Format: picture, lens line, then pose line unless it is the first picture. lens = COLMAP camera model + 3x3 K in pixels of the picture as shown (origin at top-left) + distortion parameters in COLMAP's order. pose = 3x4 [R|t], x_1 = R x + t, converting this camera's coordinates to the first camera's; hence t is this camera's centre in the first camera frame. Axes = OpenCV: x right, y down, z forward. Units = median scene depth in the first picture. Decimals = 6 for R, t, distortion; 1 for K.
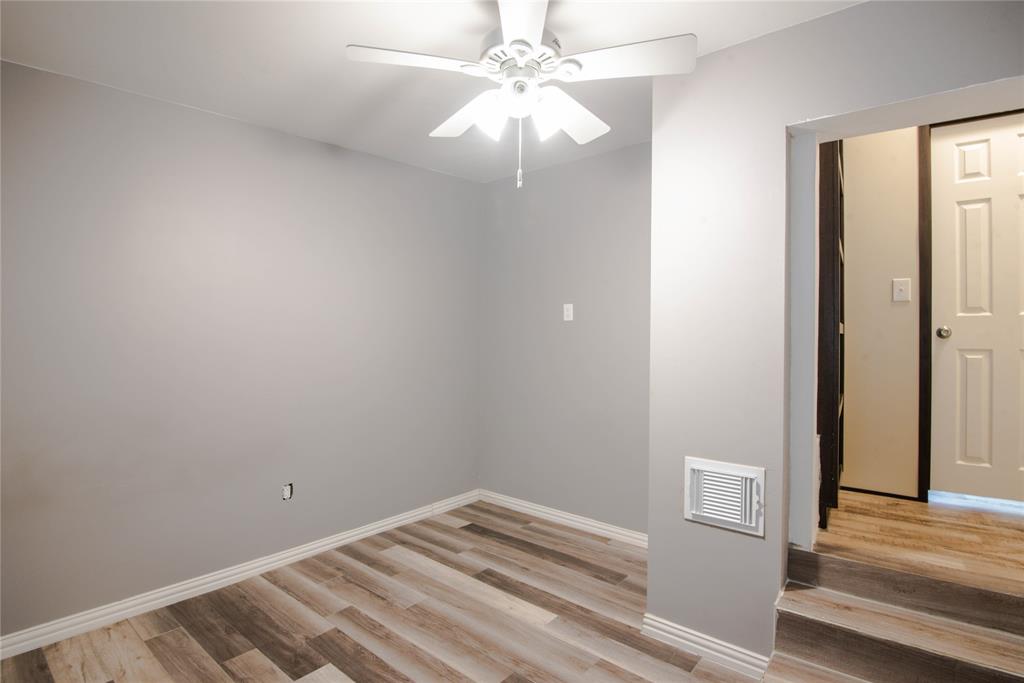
lens RADIAL K [[503.8, 0, 511.4], [0, 503.8, 337.2], [0, 0, 1]] dist [-0.021110, -0.000406]
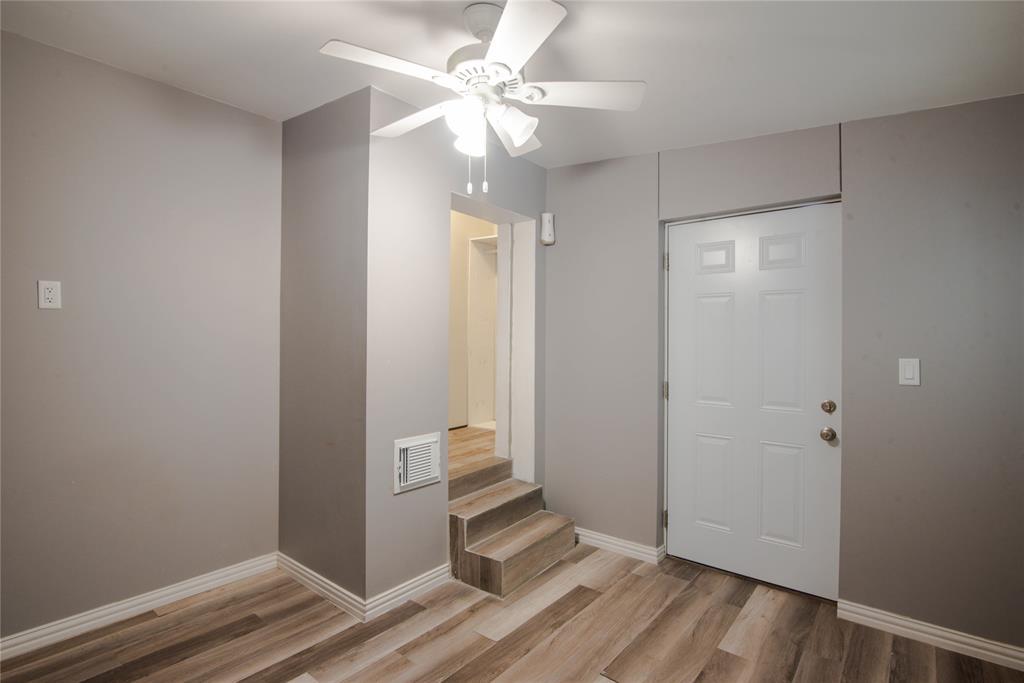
lens RADIAL K [[503.8, 0, 511.4], [0, 503.8, 337.2], [0, 0, 1]] dist [-0.021110, -0.000406]
pose [[-0.015723, -0.008688, 0.999839, -0.704187], [-0.009359, 0.999920, 0.008542, -0.011571], [-0.999833, -0.009223, -0.015803, 0.648985]]
